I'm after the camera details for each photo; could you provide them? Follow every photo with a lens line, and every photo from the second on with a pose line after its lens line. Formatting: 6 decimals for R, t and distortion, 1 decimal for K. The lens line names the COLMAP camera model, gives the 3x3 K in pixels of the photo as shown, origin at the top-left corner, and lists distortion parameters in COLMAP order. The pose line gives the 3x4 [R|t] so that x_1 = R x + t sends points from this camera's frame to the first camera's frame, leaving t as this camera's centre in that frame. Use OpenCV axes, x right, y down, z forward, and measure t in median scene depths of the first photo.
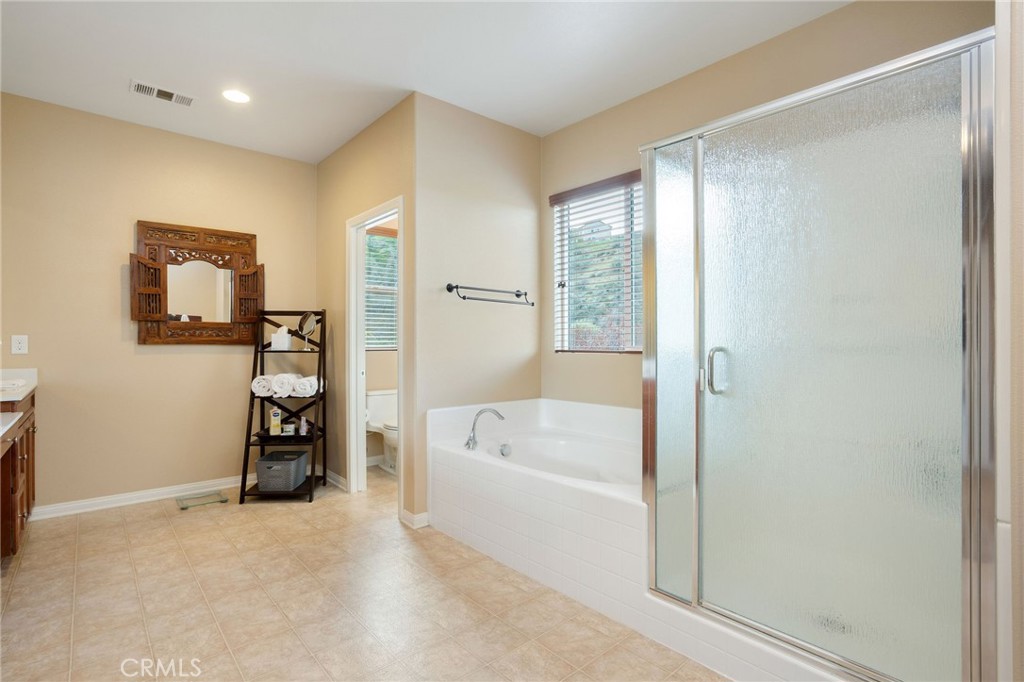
lens RADIAL K [[493.2, 0, 512.2], [0, 493.2, 345.2], [0, 0, 1]] dist [-0.041448, 0.016698]
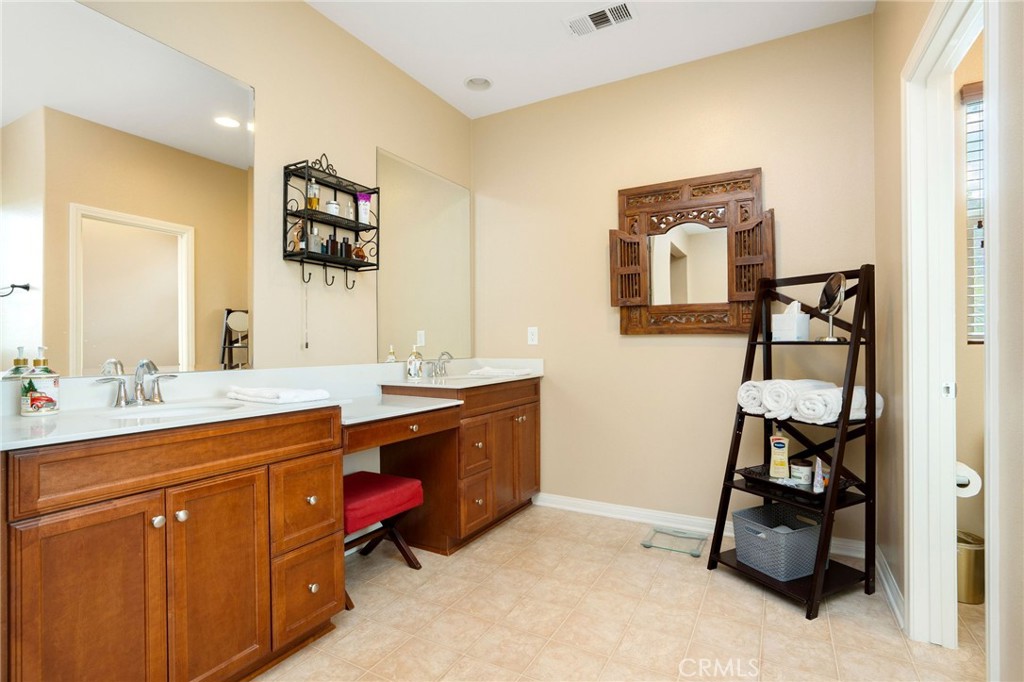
lens RADIAL K [[493.2, 0, 512.2], [0, 493.2, 345.2], [0, 0, 1]] dist [-0.041448, 0.016698]
pose [[0.319023, -0.001490, -0.947746, -0.006966], [-0.001191, 0.999997, -0.001973, 0.017057], [0.947746, 0.001759, 0.319021, 0.487733]]
